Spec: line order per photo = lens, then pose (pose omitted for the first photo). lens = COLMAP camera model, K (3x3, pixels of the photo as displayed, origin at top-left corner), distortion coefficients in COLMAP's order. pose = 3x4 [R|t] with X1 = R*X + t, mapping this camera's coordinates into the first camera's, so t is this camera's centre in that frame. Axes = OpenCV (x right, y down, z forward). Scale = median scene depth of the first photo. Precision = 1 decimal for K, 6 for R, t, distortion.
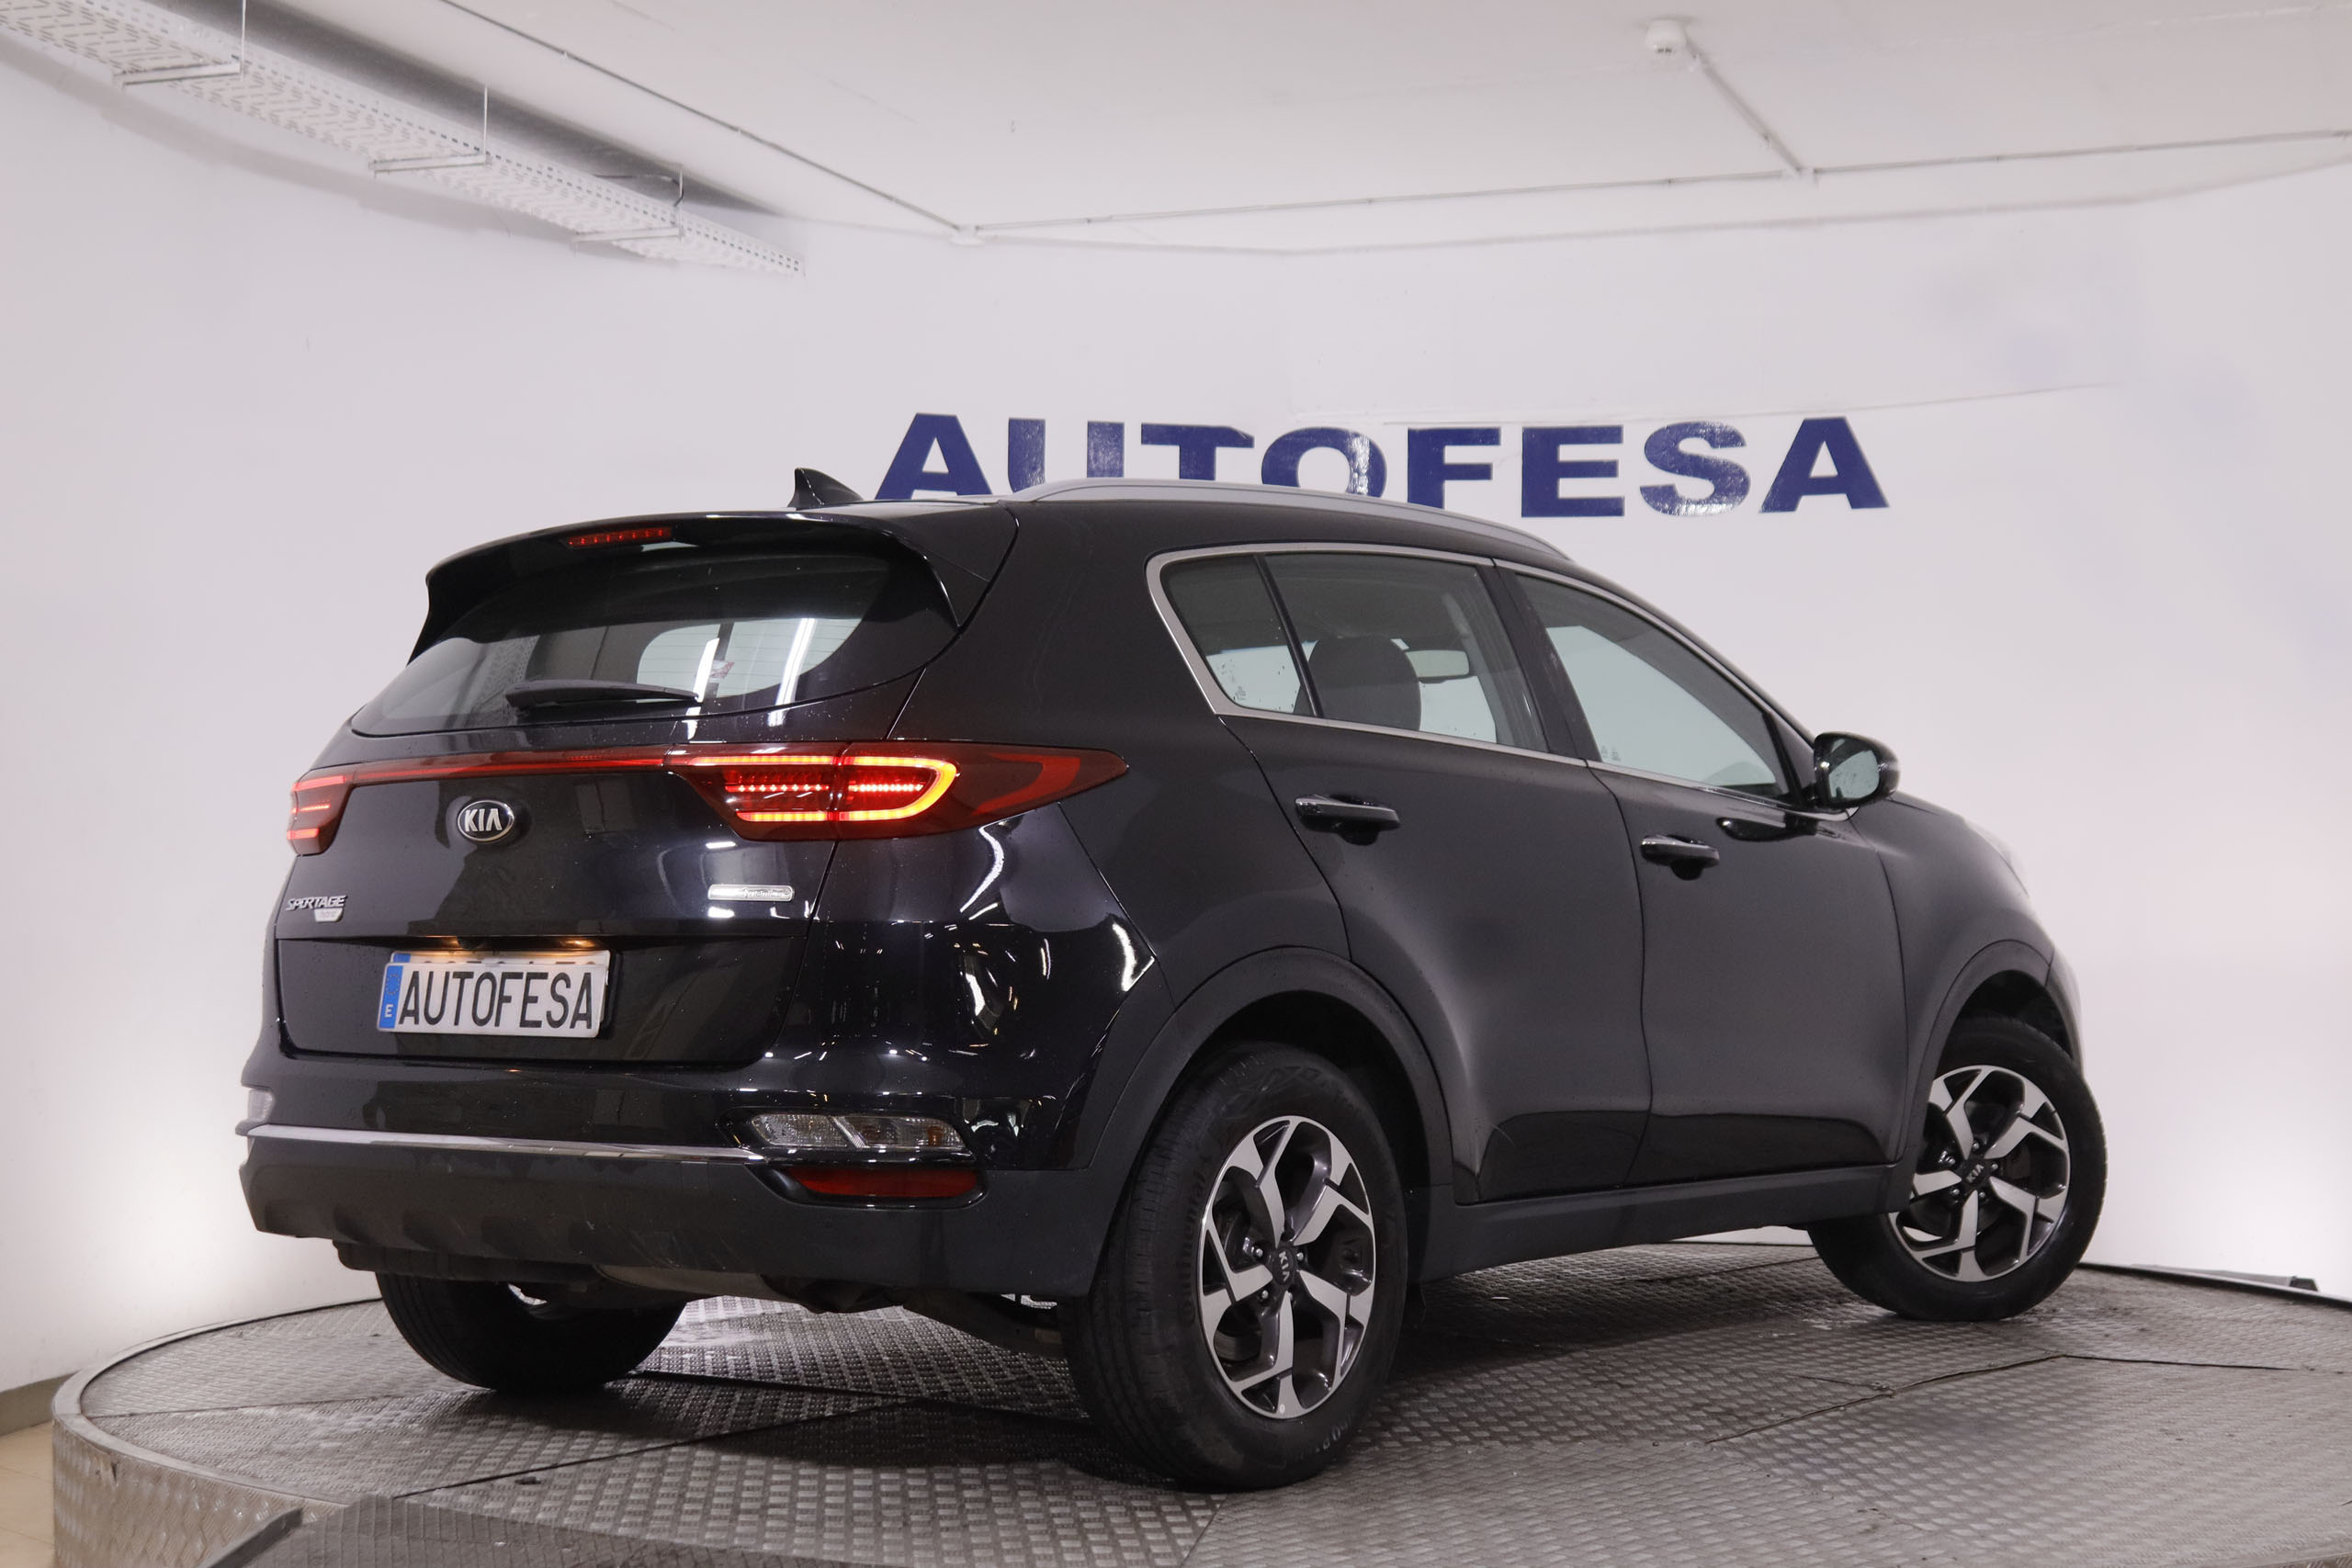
lens RADIAL K [[3496.2, 0, 1176.0], [0, 3496.2, 784.0], [0, 0, 1]] dist [-0.044189, 0.135469]
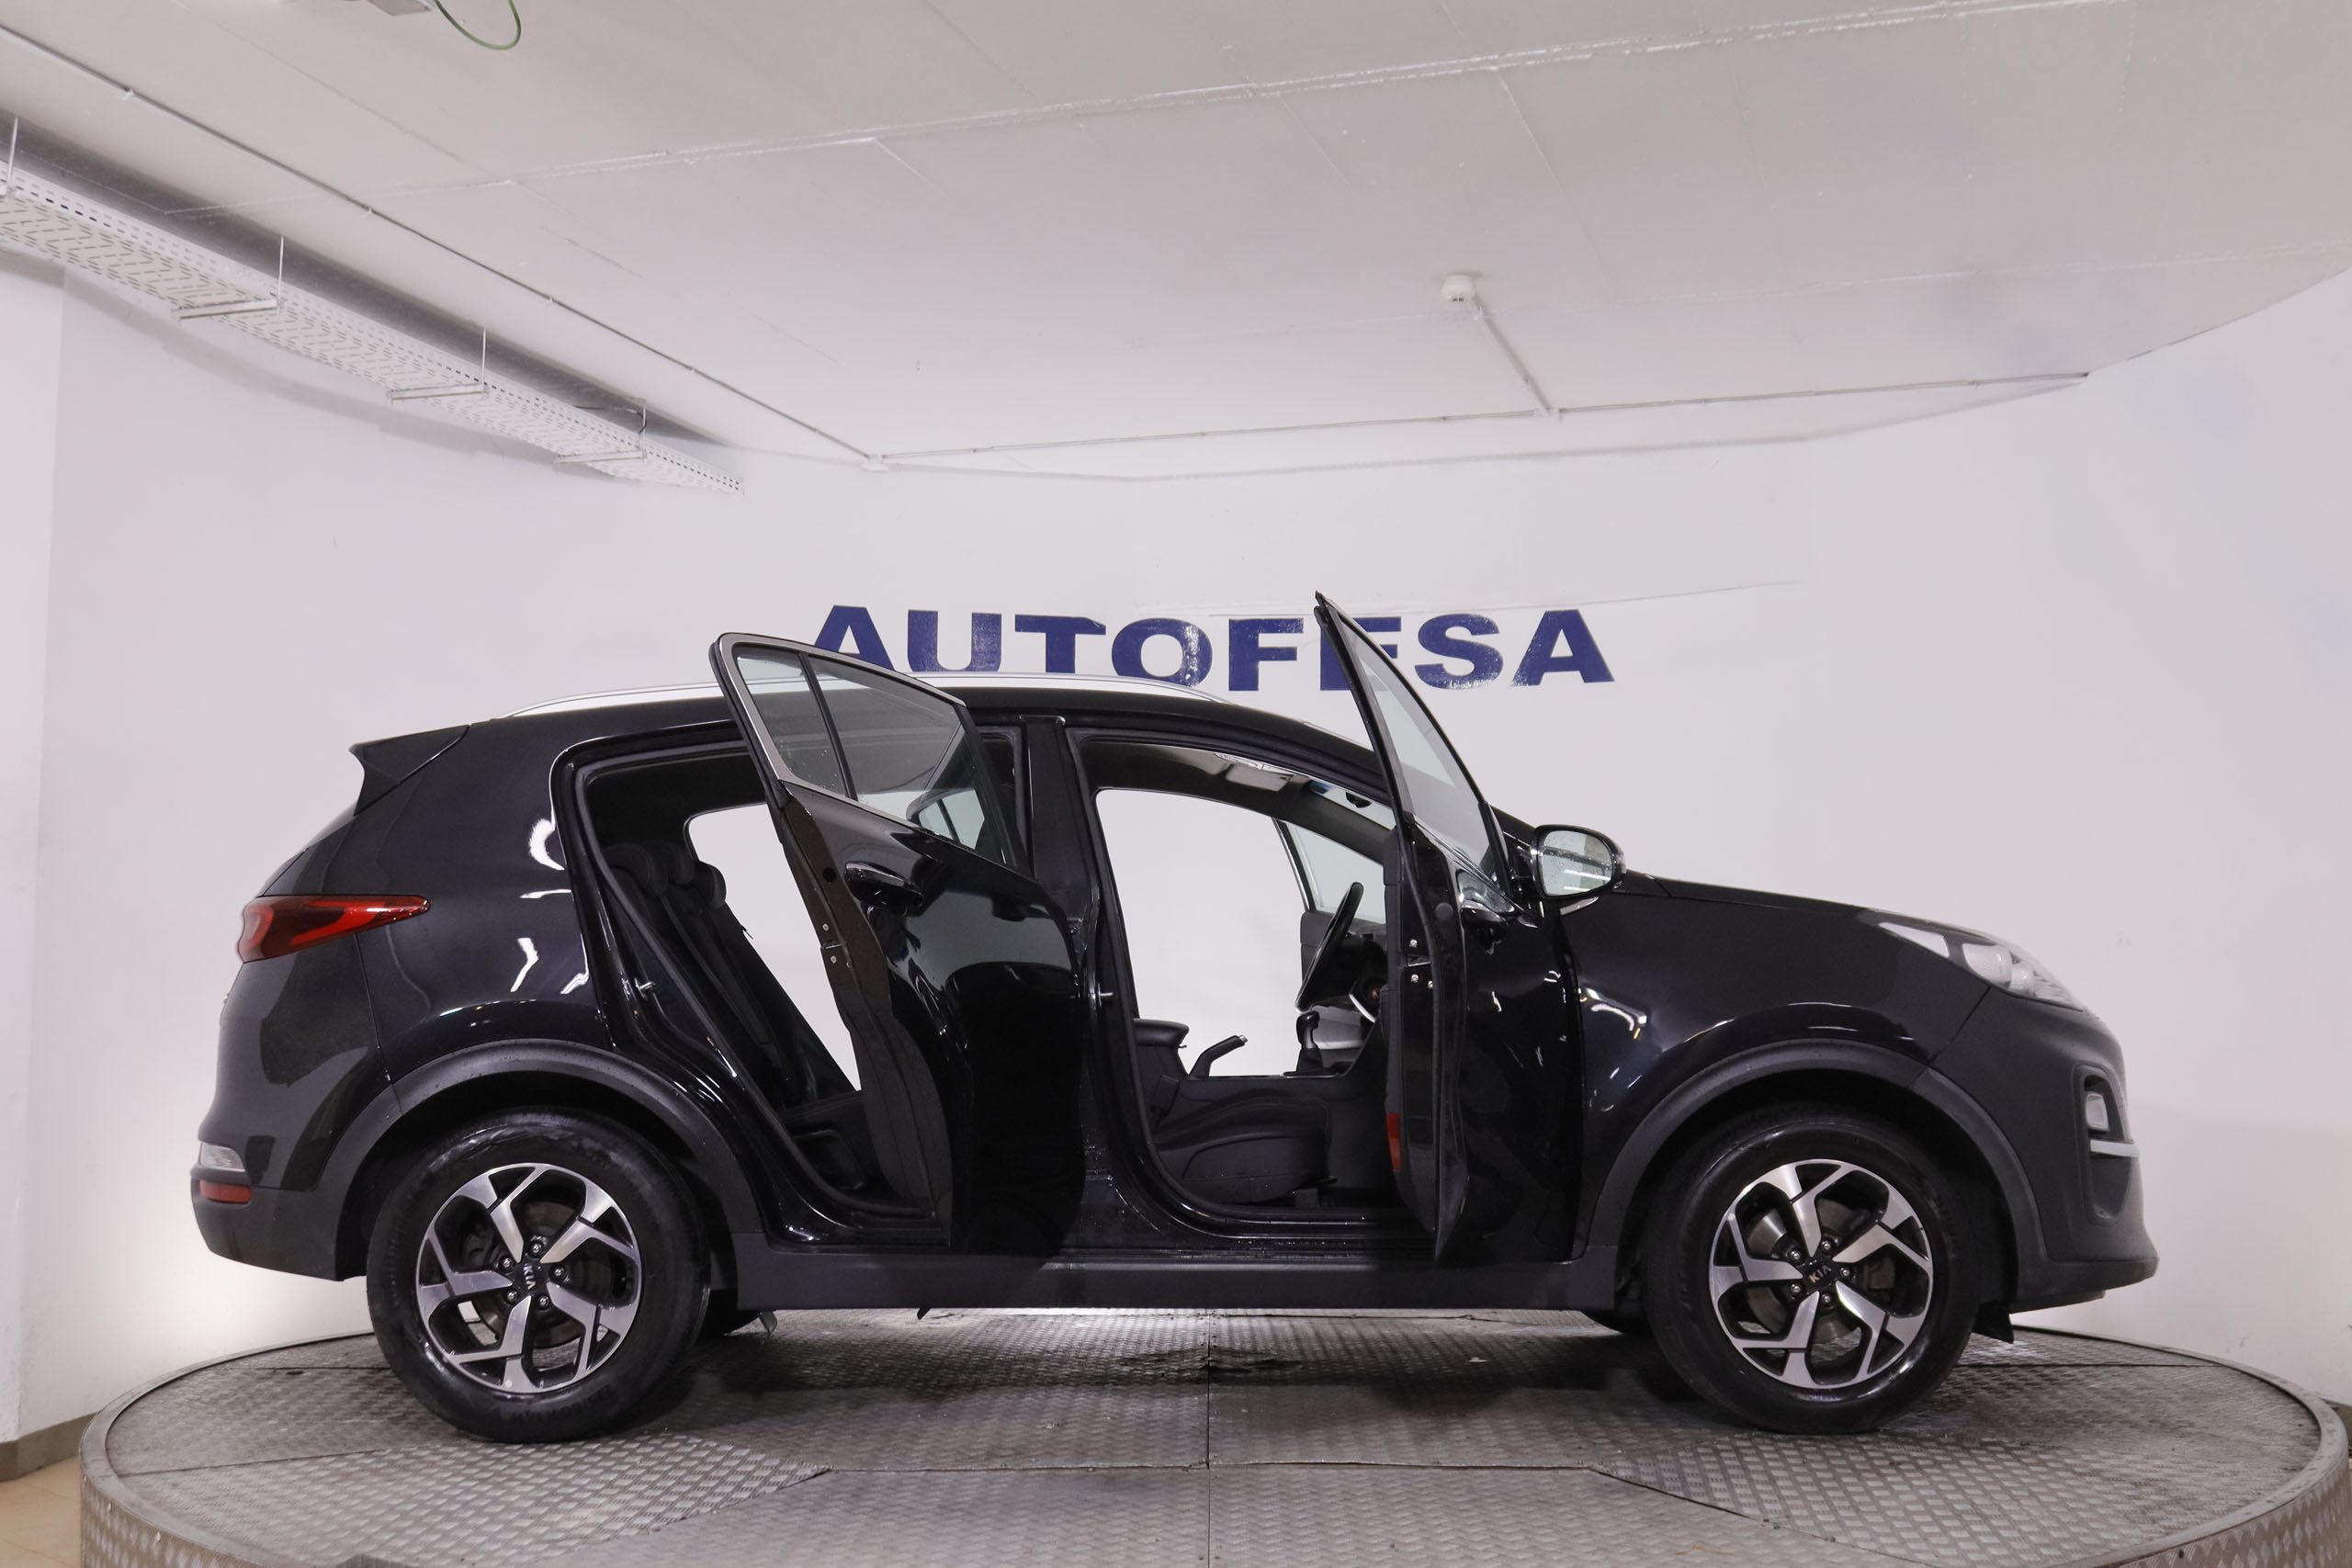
lens RADIAL K [[2588.8, 0, 1166.5], [0, 2588.8, 775.6], [0, 0, 1]] dist [-0.114716, 0.143925]
pose [[0.998022, -0.002052, 0.062837, -0.015382], [0.005421, 0.998554, -0.053492, 0.003439], [-0.062636, 0.053727, 0.996589, 0.092391]]
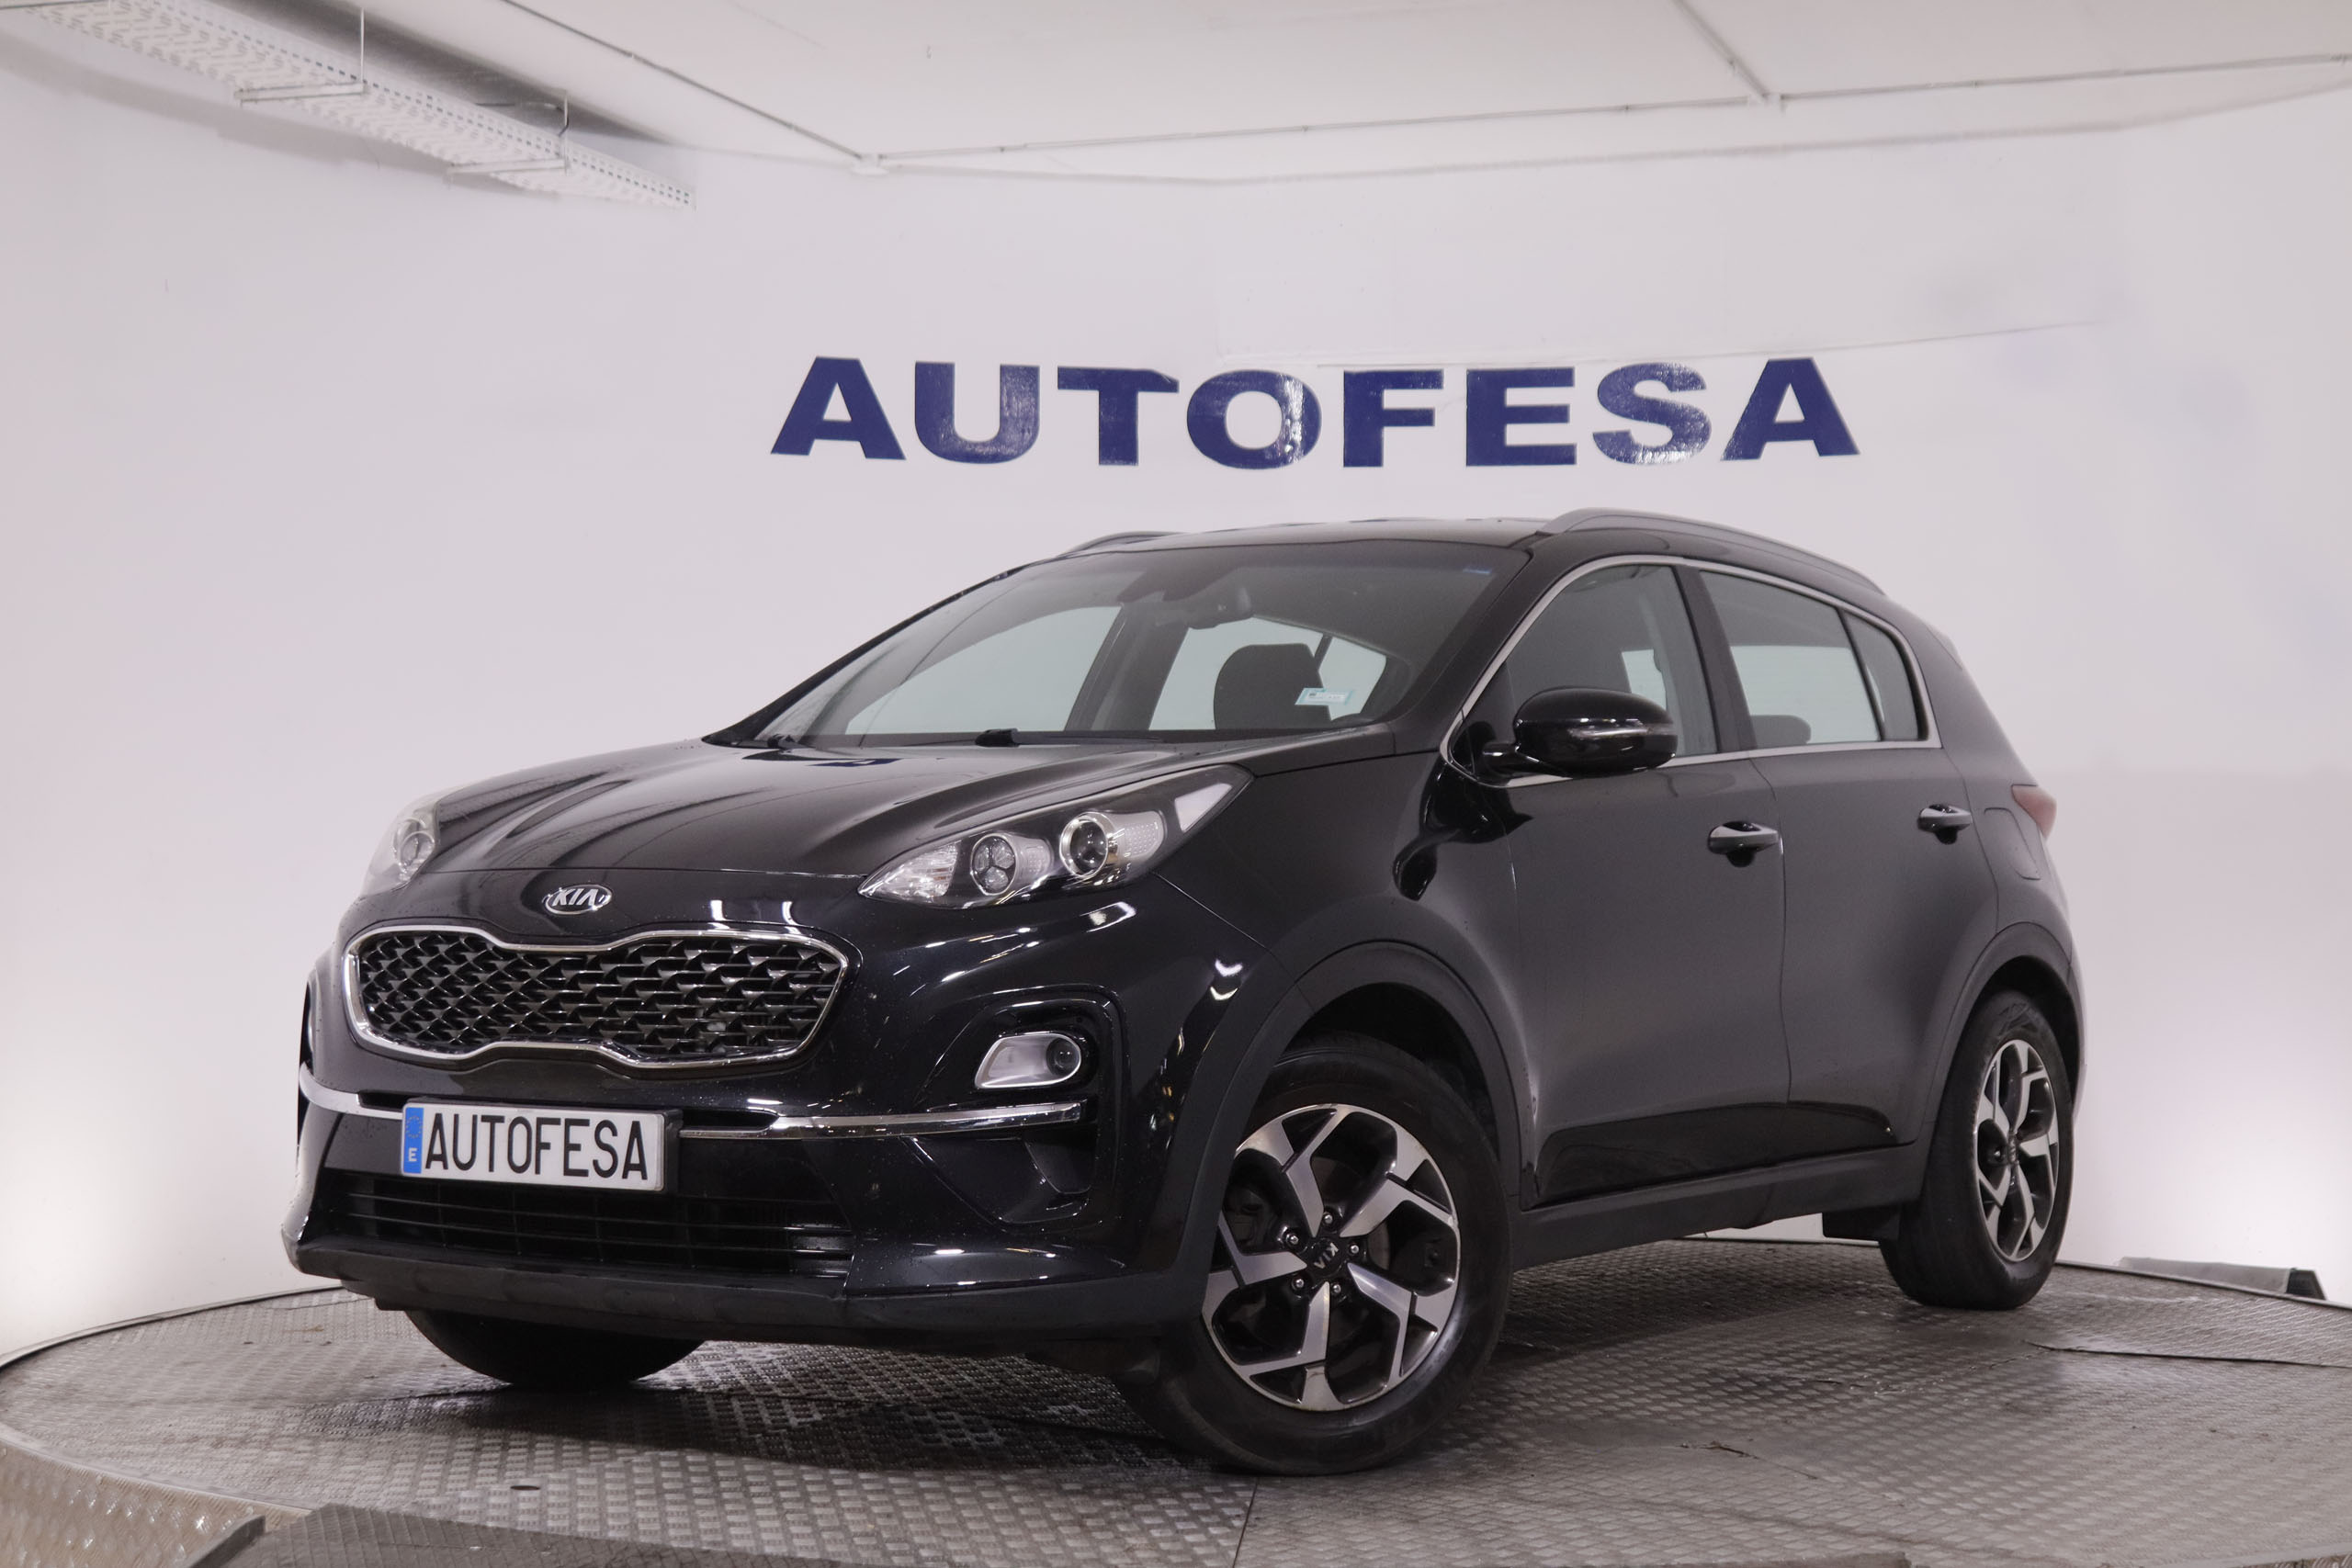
lens RADIAL K [[3898.6, 0, 1176.0], [0, 3898.6, 784.0], [0, 0, 1]] dist [-0.026370, 0.186345]
pose [[0.999398, -0.006510, 0.034074, -0.015750], [0.006203, 0.999939, 0.009100, -0.001647], [-0.034131, -0.008883, 0.999378, -0.040418]]
